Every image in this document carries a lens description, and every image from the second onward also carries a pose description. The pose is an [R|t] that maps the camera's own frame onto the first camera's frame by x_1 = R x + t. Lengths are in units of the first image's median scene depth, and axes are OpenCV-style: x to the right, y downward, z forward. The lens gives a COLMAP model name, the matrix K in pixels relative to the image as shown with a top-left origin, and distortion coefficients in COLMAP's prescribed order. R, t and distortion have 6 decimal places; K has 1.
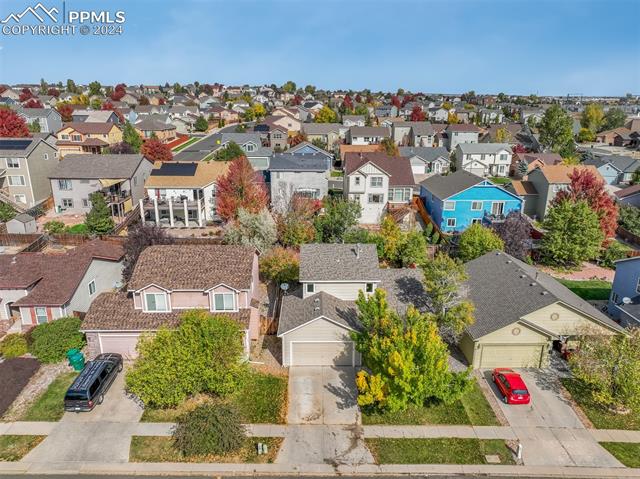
lens RADIAL K [[450.2, 0, 320.0], [0, 450.2, 239.5], [0, 0, 1]] dist [0.002571, 0.007047]
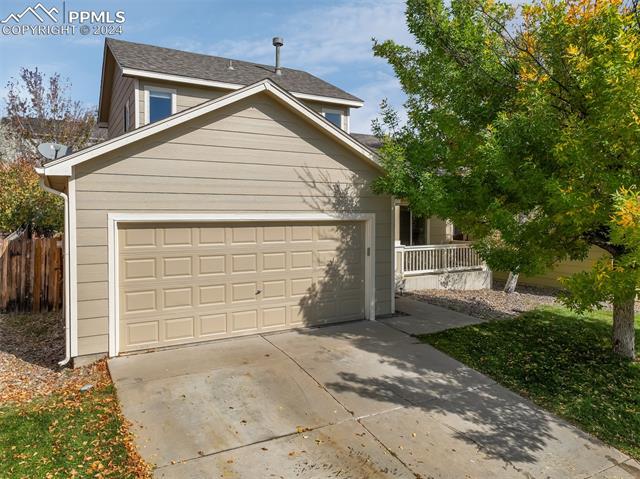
lens RADIAL K [[450.2, 0, 320.0], [0, 450.2, 239.5], [0, 0, 1]] dist [0.002571, 0.007047]
pose [[0.878428, -0.031897, 0.476810, -0.078754], [0.144678, 0.968695, -0.201737, 0.286117], [-0.455448, 0.246195, 0.855544, 0.777467]]
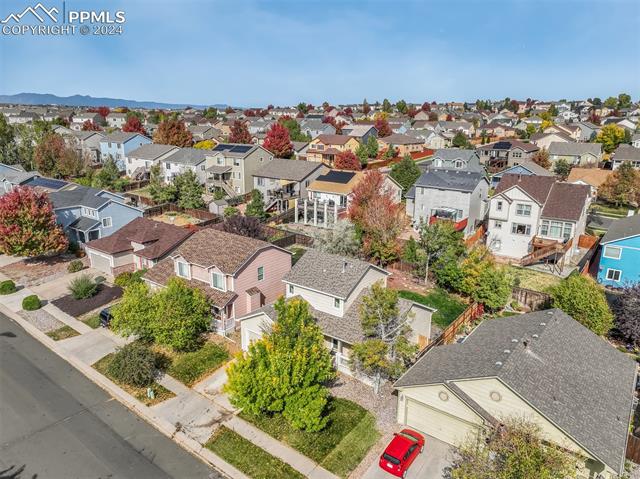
lens RADIAL K [[448.5, 0, 320.0], [0, 448.5, 239.5], [0, 0, 1]] dist [0.003057, 0.001472]
pose [[0.782348, 0.163684, -0.600948, 0.697205], [-0.183669, 0.982574, 0.028519, -0.054069], [0.595144, 0.088064, 0.798779, 0.200261]]
